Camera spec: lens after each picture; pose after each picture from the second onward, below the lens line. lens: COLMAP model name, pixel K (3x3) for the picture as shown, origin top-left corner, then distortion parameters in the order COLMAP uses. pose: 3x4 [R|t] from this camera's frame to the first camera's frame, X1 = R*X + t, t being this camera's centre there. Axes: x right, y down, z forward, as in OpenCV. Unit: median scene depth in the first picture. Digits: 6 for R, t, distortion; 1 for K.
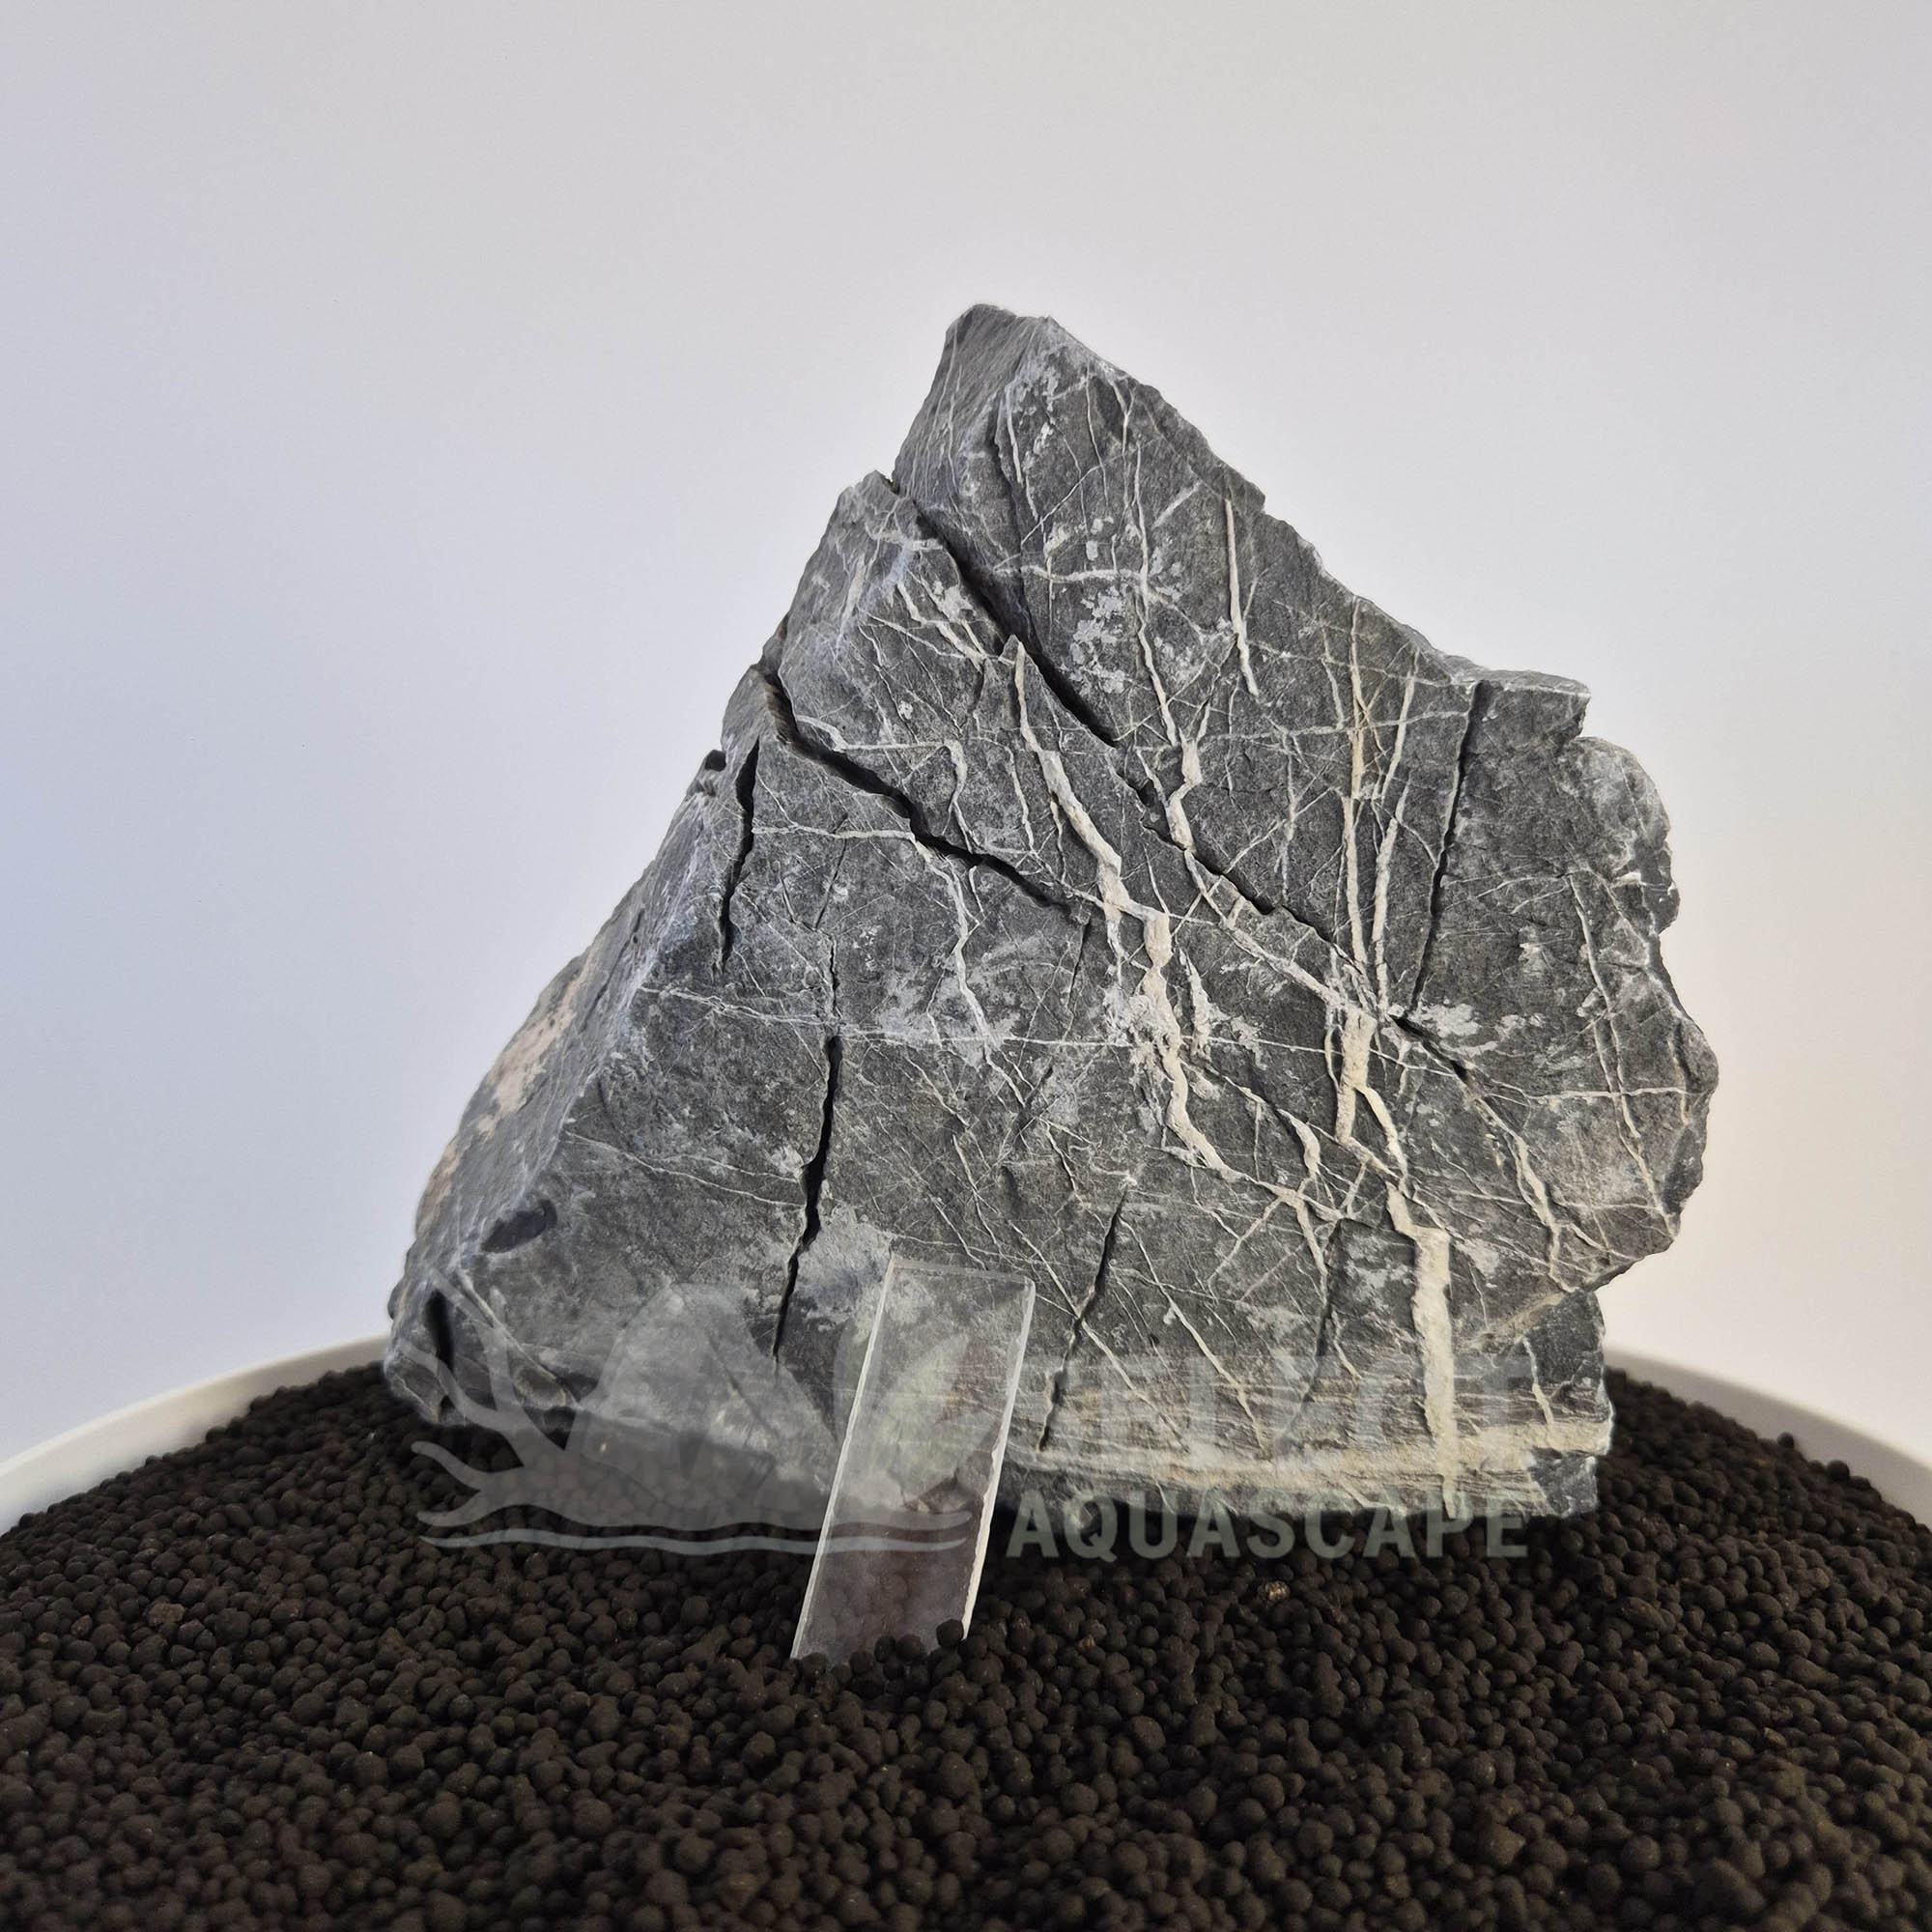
lens RADIAL K [[1797.4, 0, 957.7], [0, 1797.4, 931.5], [0, 0, 1]] dist [0.045454, -0.084978]
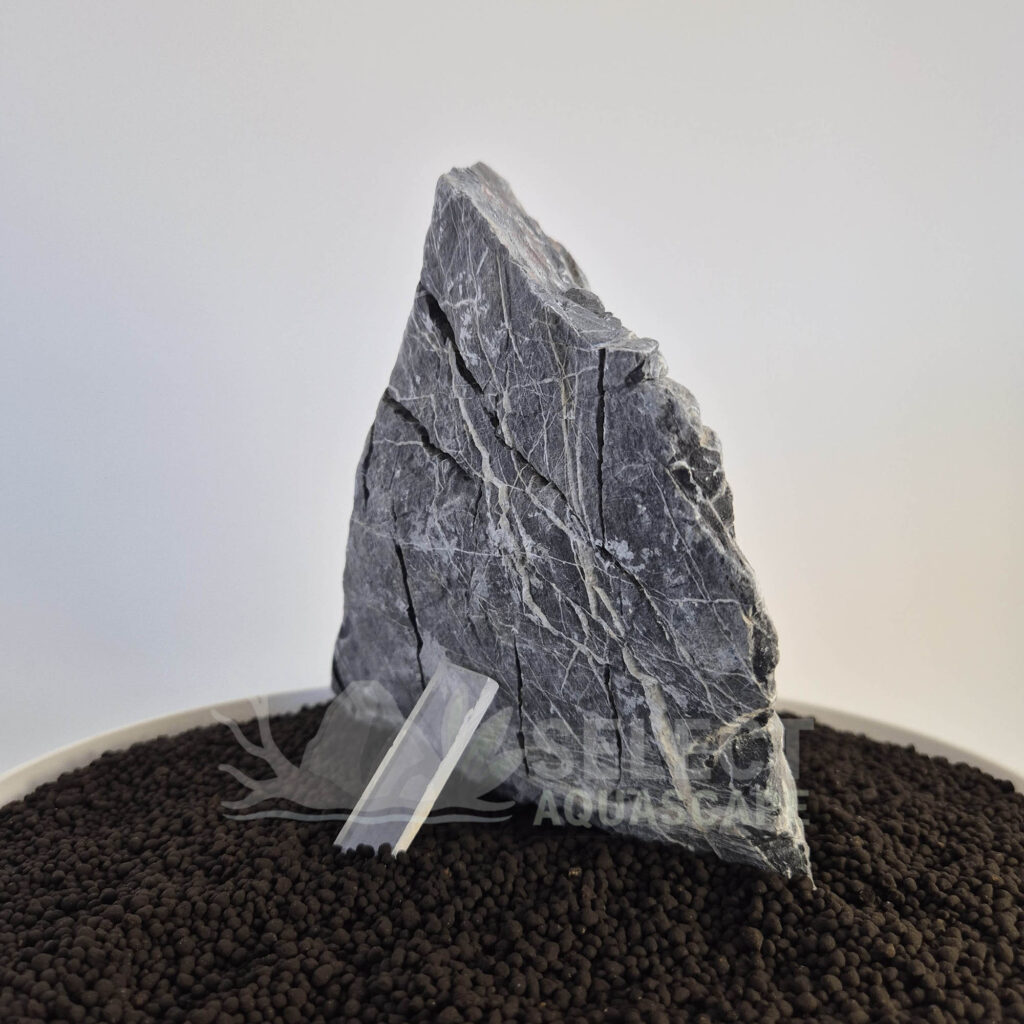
lens RADIAL K [[952.7, 0, 507.6], [0, 952.7, 493.7], [0, 0, 1]] dist [0.045454, -0.084978]
pose [[0.830348, 0.014437, -0.557058, 0.646488], [-0.013419, 0.999892, 0.005911, -0.006324], [0.557083, 0.002567, 0.830453, 0.197092]]
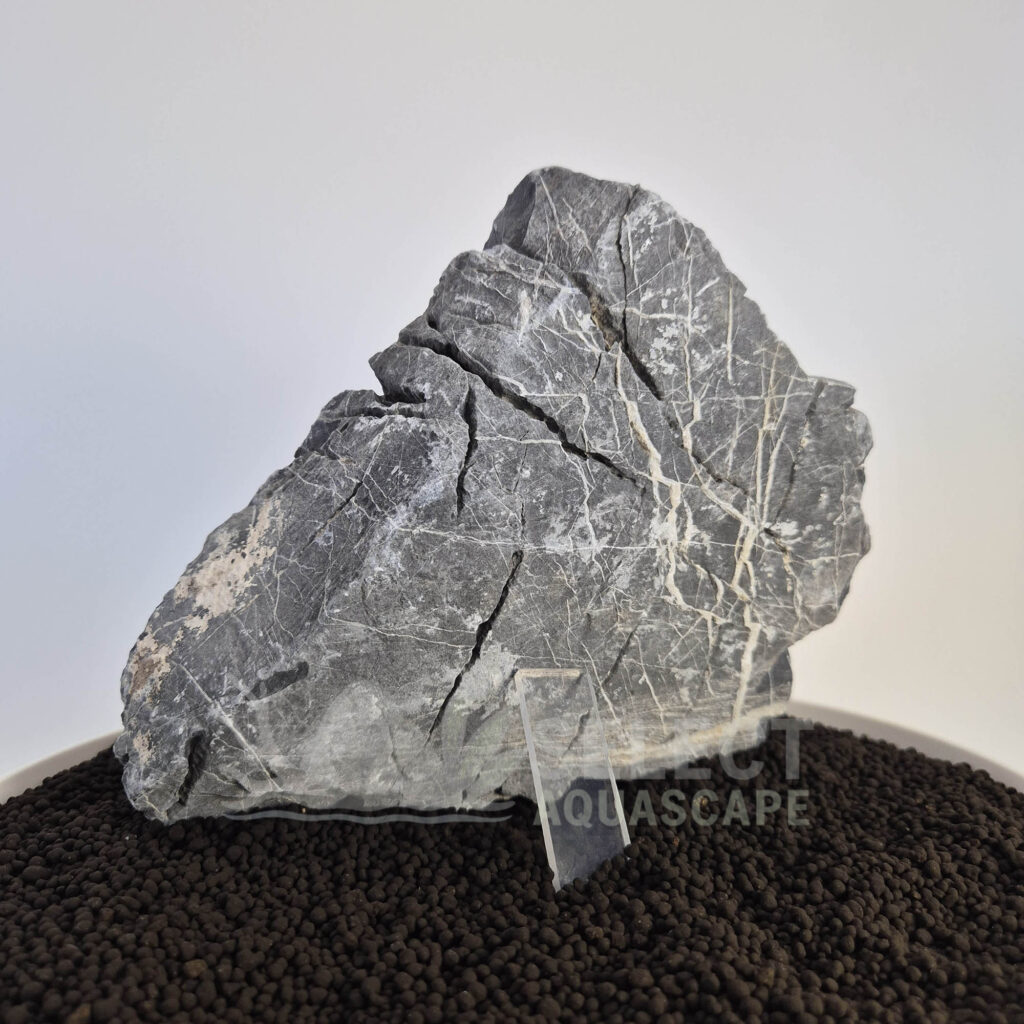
lens RADIAL K [[952.7, 0, 507.6], [0, 952.7, 493.7], [0, 0, 1]] dist [0.045454, -0.084978]
pose [[0.810891, -0.013926, 0.585031, -0.676885], [0.014568, 0.999887, 0.003609, -0.003886], [-0.585015, 0.005596, 0.811003, 0.222689]]
